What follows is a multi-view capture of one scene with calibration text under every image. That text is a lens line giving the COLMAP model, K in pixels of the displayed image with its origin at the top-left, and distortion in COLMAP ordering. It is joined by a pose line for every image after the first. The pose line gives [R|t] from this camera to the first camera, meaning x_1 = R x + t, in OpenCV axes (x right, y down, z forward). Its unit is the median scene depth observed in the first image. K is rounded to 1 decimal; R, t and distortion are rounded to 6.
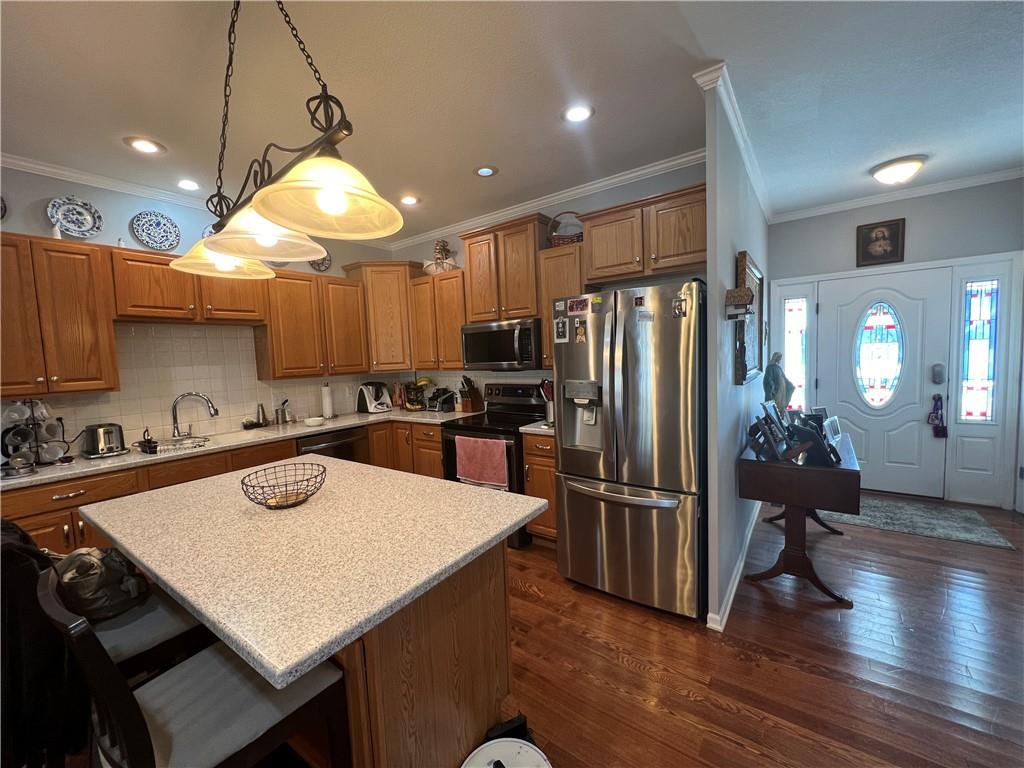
lens RADIAL K [[405.9, 0, 512.0], [0, 405.9, 384.0], [0, 0, 1]] dist [-0.001239, -0.000131]
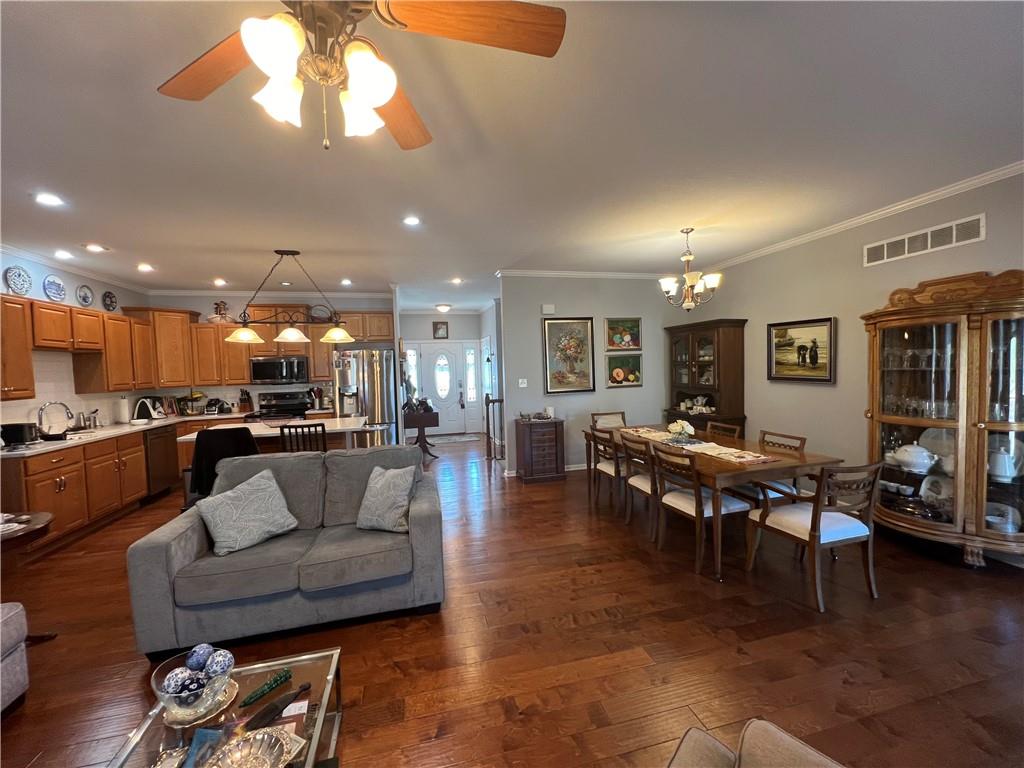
lens RADIAL K [[410.1, 0, 510.7], [0, 410.1, 384.6], [0, 0, 1]] dist [0.000225, -0.000086]
pose [[0.635213, -0.011568, 0.772250, -0.819492], [0.060227, 0.997585, -0.034596, 0.096183], [-0.769985, 0.068486, 0.634376, -0.972309]]
